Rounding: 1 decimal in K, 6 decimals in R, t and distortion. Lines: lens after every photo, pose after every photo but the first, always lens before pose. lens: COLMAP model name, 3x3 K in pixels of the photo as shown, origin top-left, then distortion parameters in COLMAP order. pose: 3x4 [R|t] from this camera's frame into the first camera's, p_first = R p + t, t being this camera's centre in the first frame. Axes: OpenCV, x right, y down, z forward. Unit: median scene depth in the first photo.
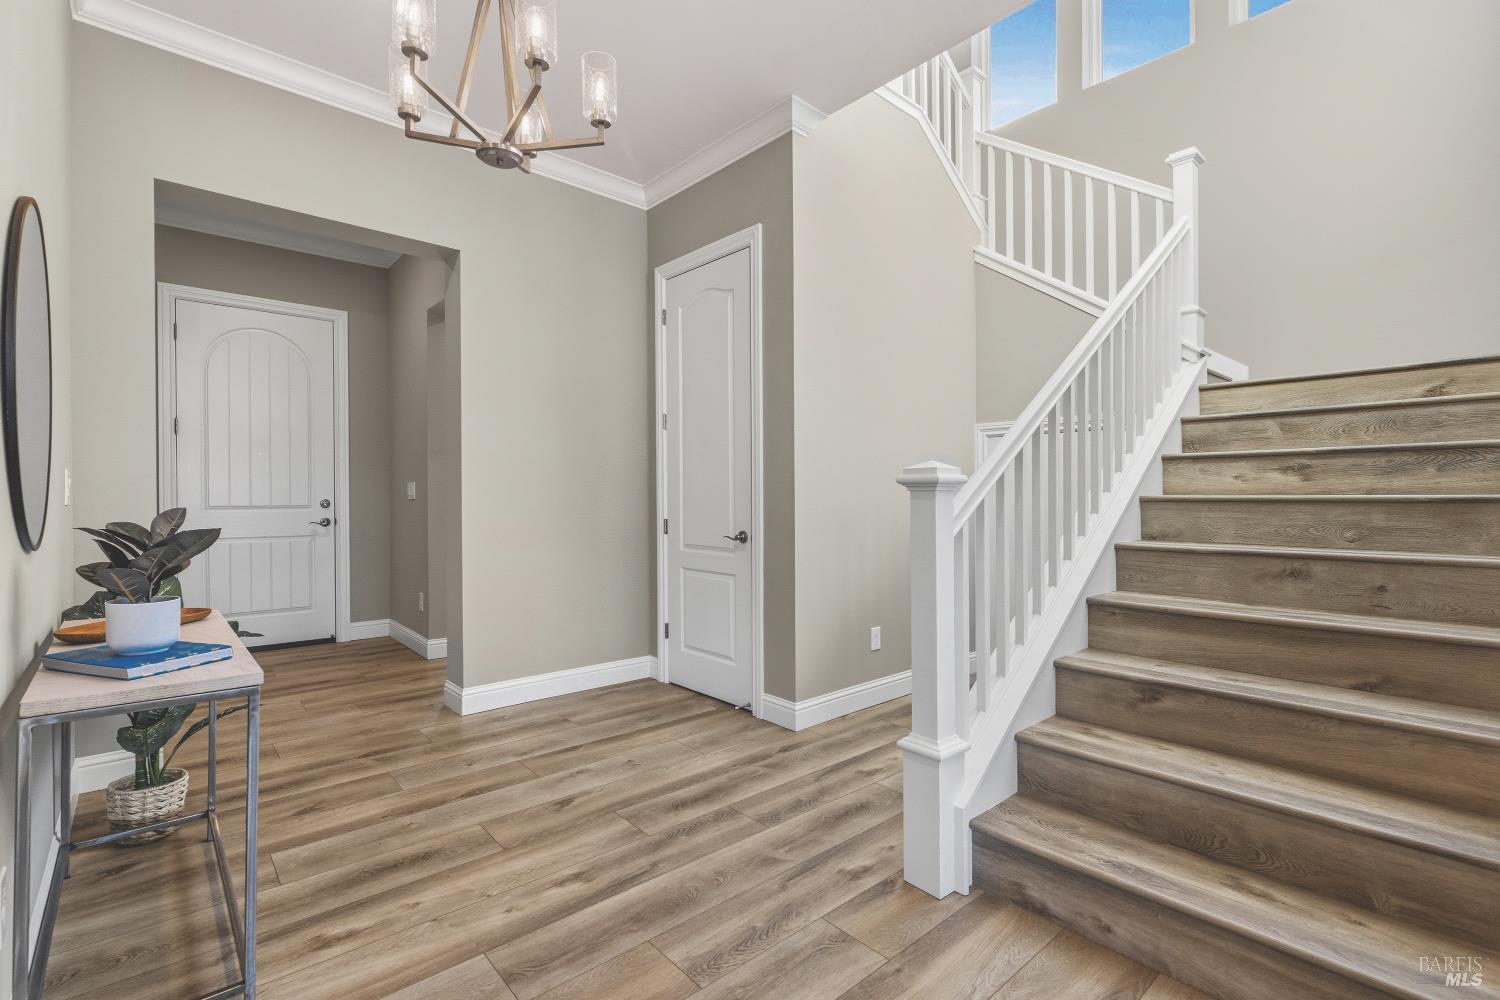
lens RADIAL K [[681.7, 0, 757.1], [0, 681.7, 497.0], [0, 0, 1]] dist [0.000074, 0.000399]
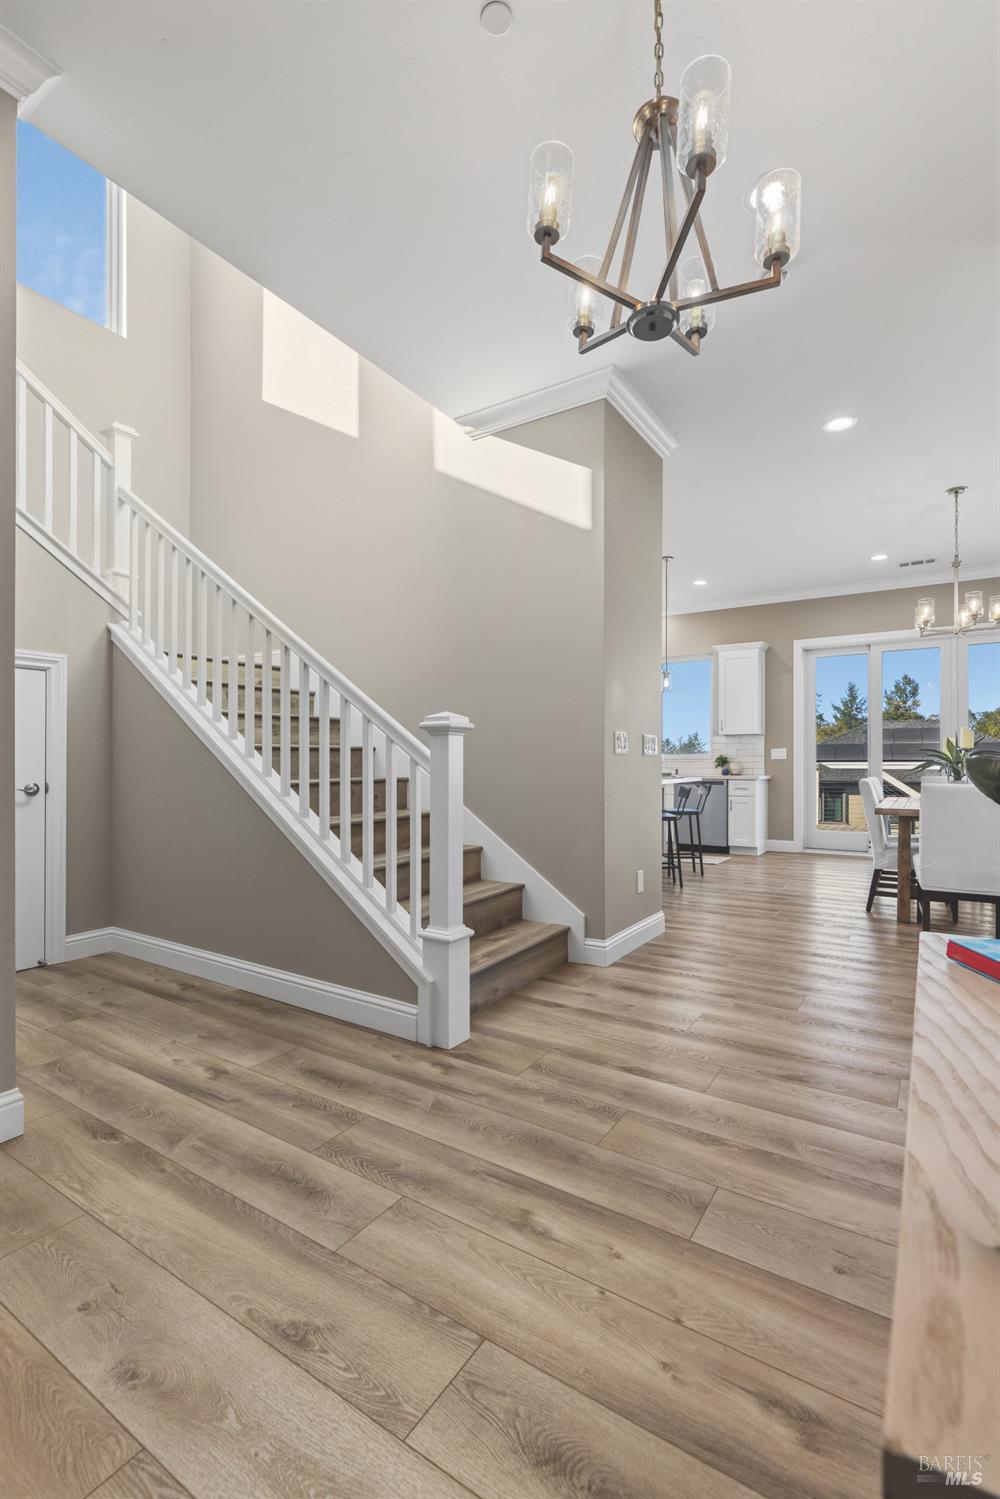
lens RADIAL K [[681.2, 0, 508.5], [0, 681.2, 751.2], [0, 0, 1]] dist [0.000074, 0.000399]
pose [[-0.267340, 0.012846, 0.963517, -0.911451], [0.000890, 0.999914, -0.013084, 0.036188], [-0.963602, -0.002640, -0.267329, 1.114751]]
